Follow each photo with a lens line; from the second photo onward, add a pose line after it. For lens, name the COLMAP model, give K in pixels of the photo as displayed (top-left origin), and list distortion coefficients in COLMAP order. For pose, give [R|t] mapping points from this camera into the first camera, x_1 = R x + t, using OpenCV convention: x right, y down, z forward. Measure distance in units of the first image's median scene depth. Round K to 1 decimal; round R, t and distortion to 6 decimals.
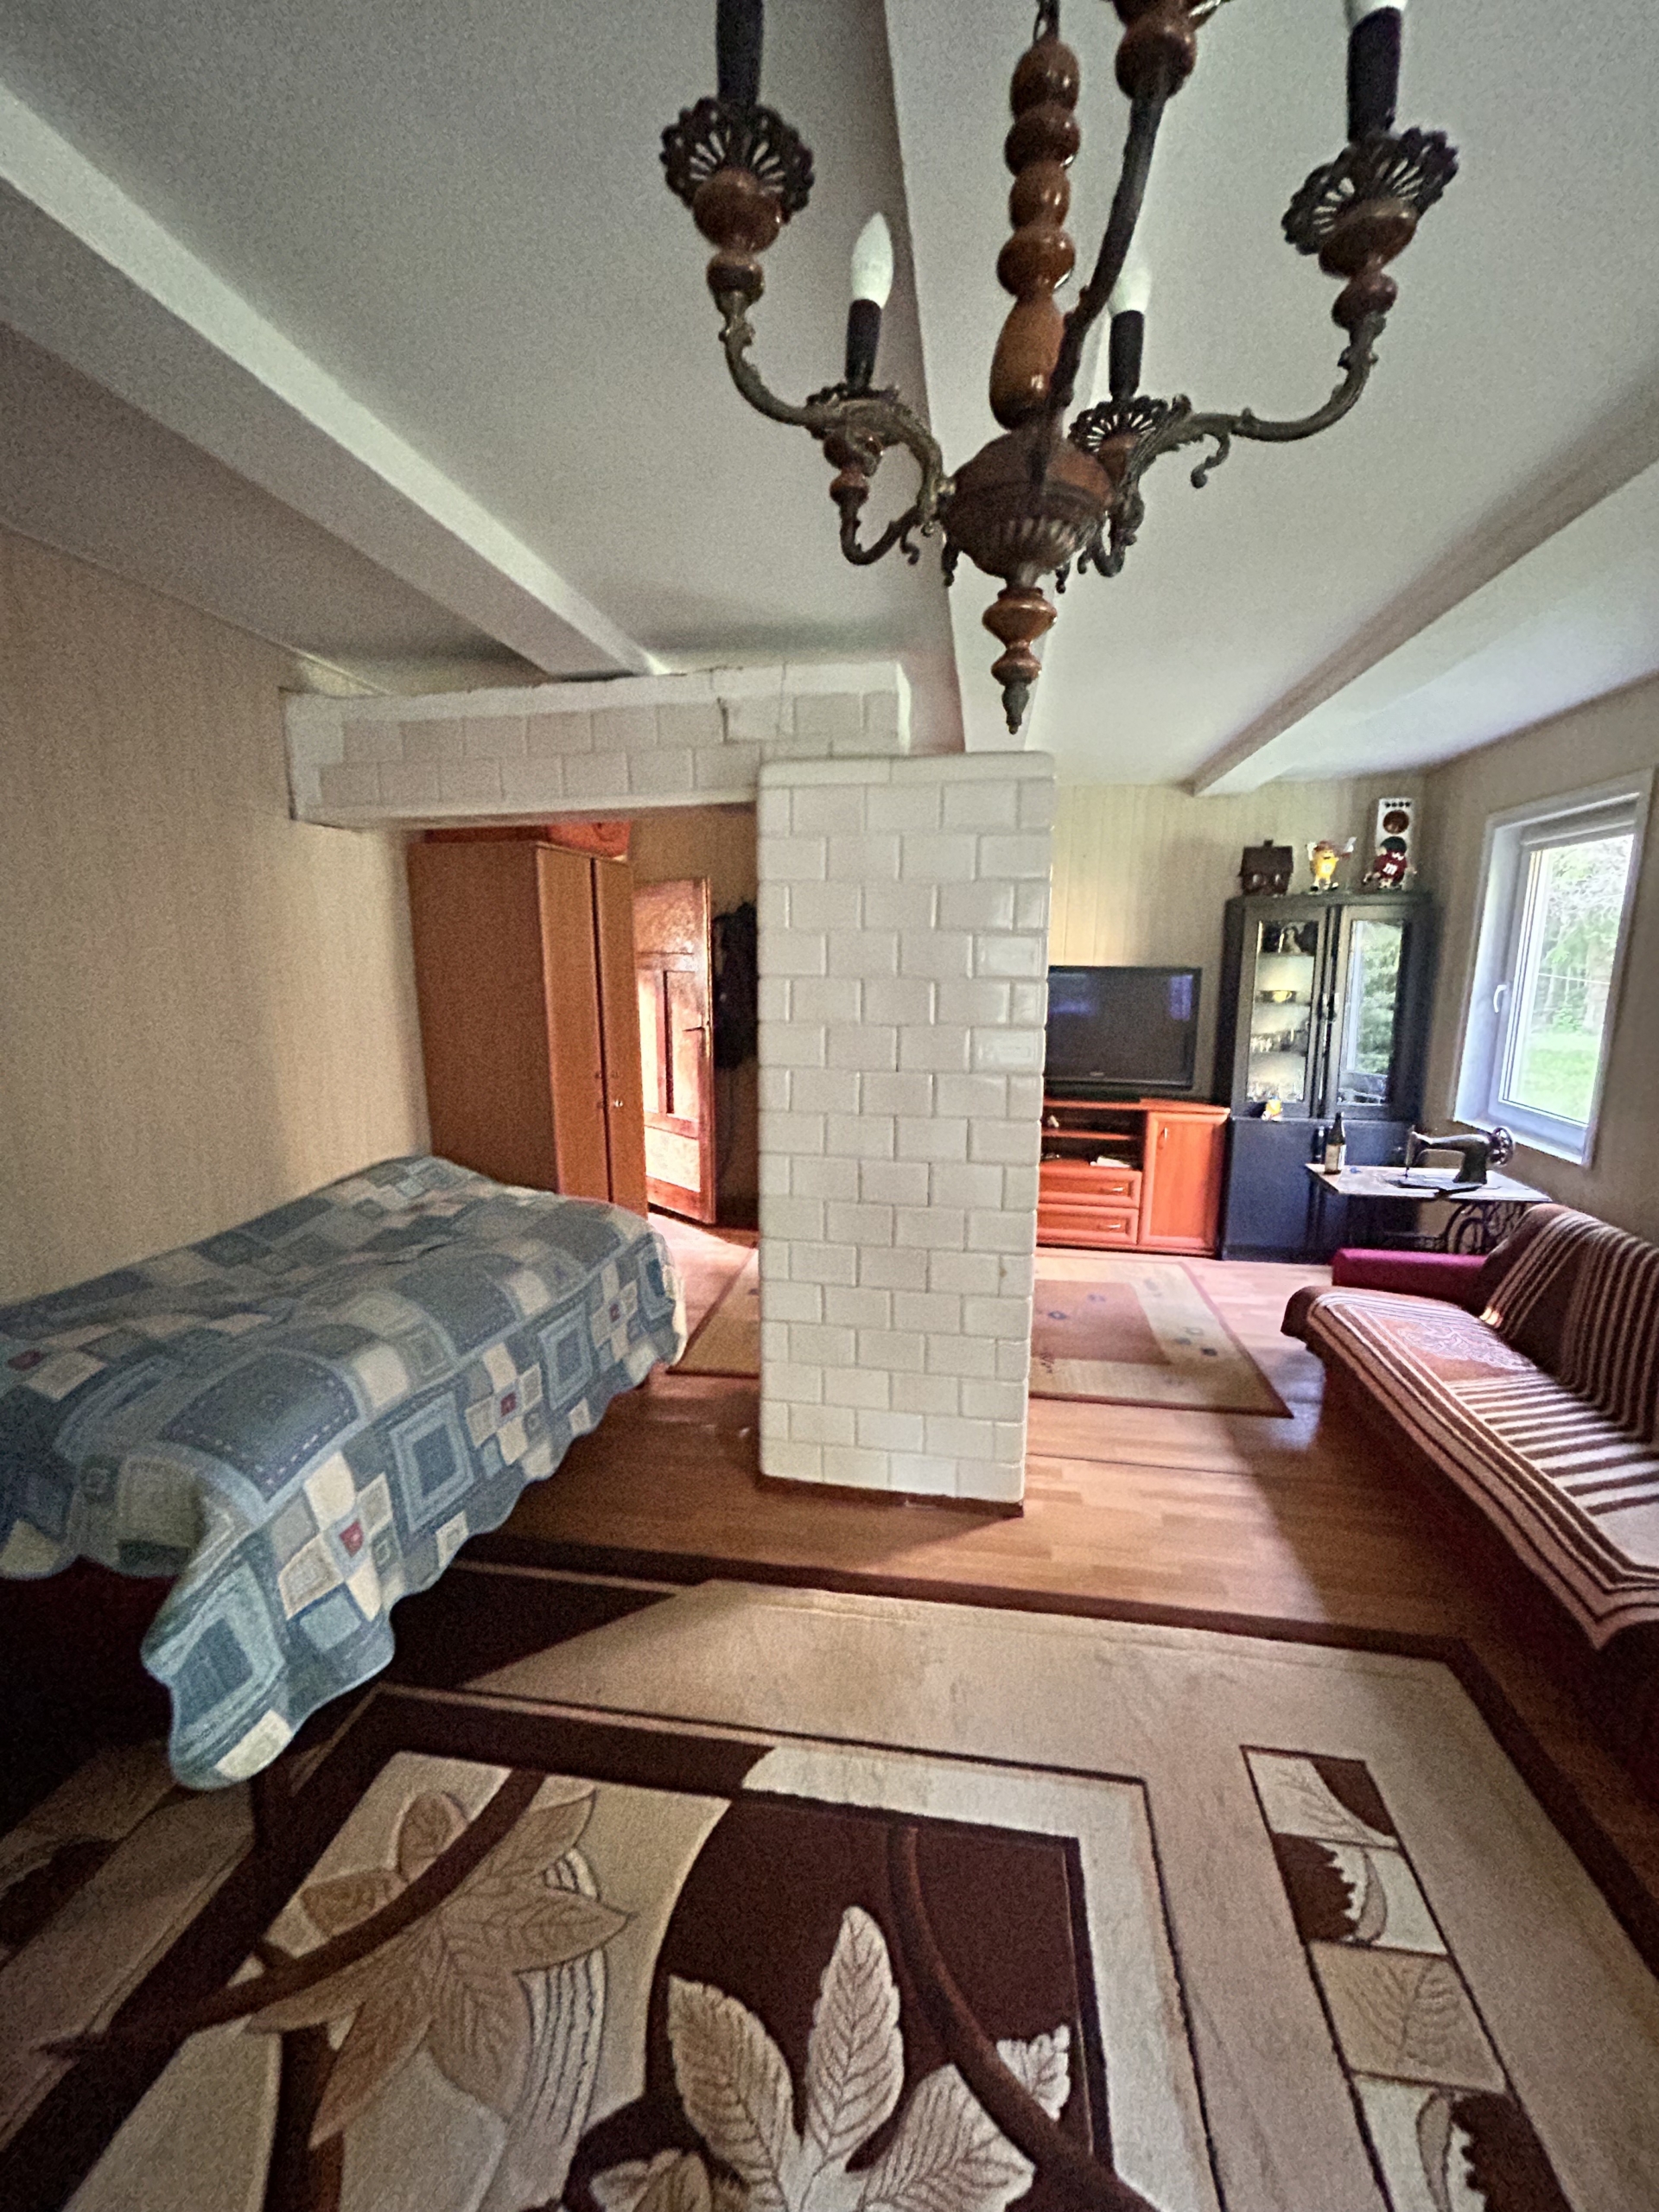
lens RADIAL K [[889.6, 0, 835.3], [0, 889.6, 1113.9], [0, 0, 1]] dist [-0.001614, 0.000968]
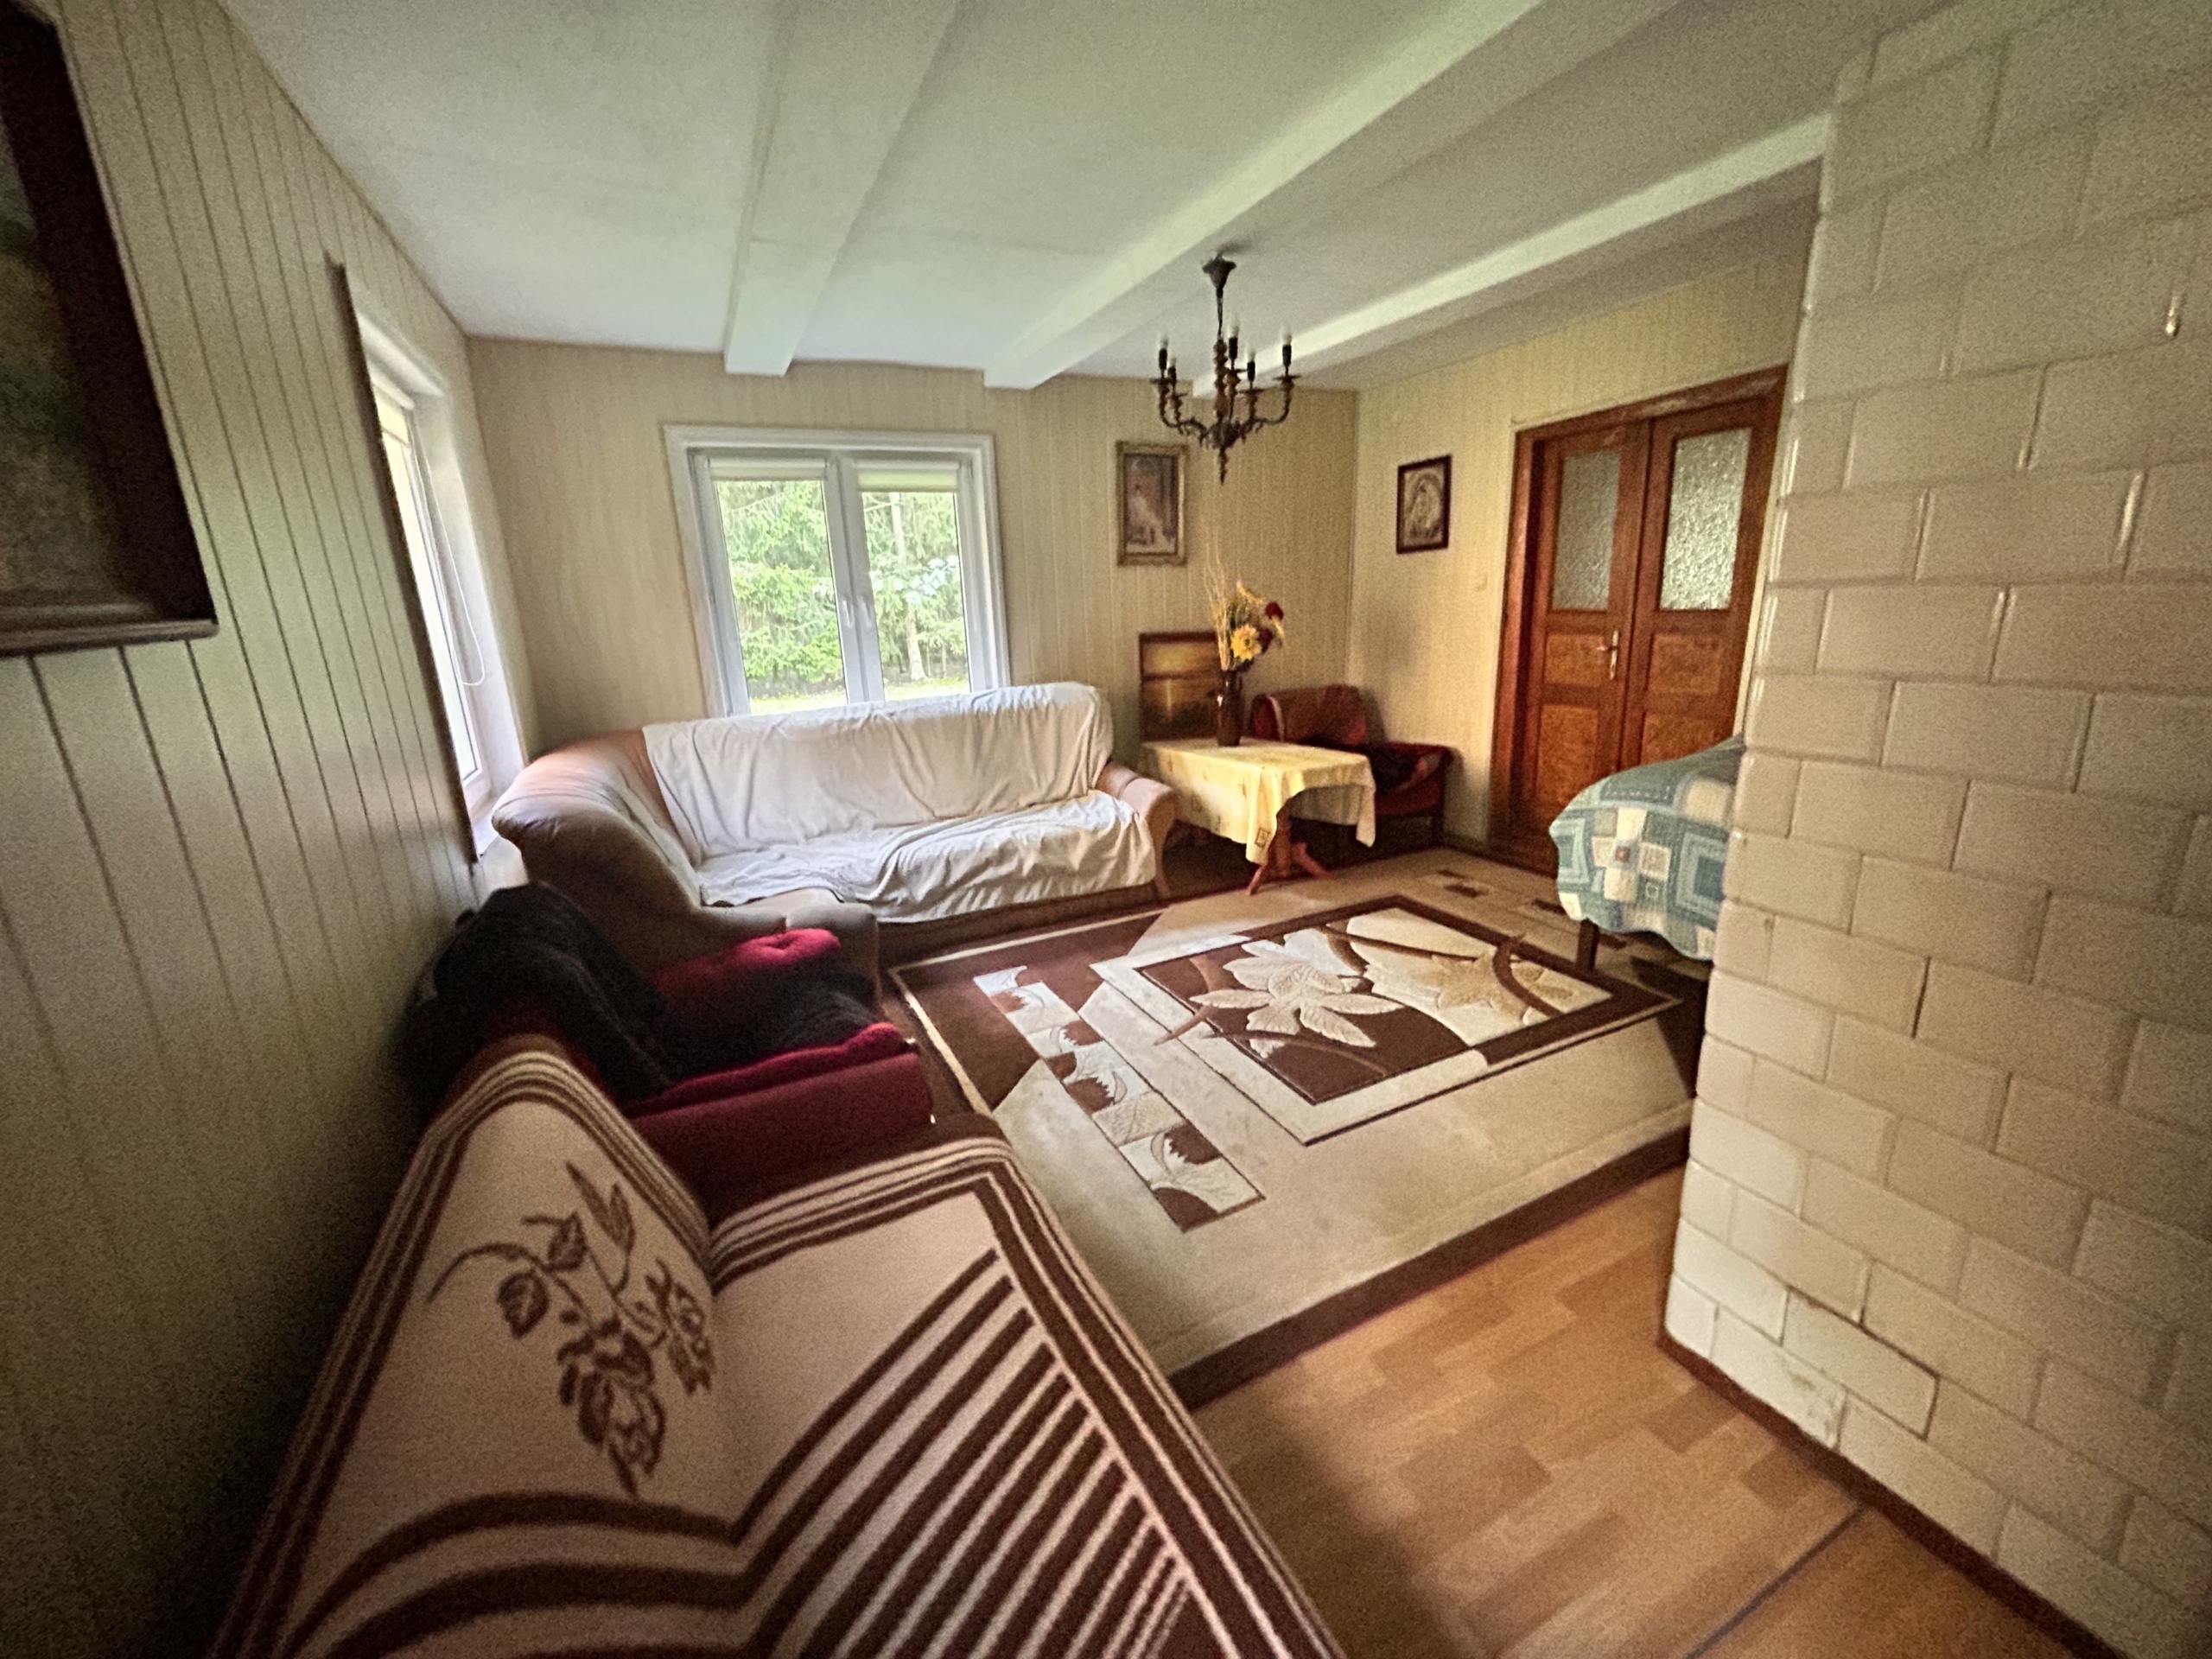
lens RADIAL K [[889.6, 0, 1108.6], [0, 889.6, 825.4], [0, 0, 1]] dist [-0.001614, 0.000968]
pose [[-0.815651, 0.171672, -0.552487, 1.441653], [-0.071387, 0.917799, 0.390575, -0.229887], [0.574123, 0.358013, -0.736349, 1.898716]]
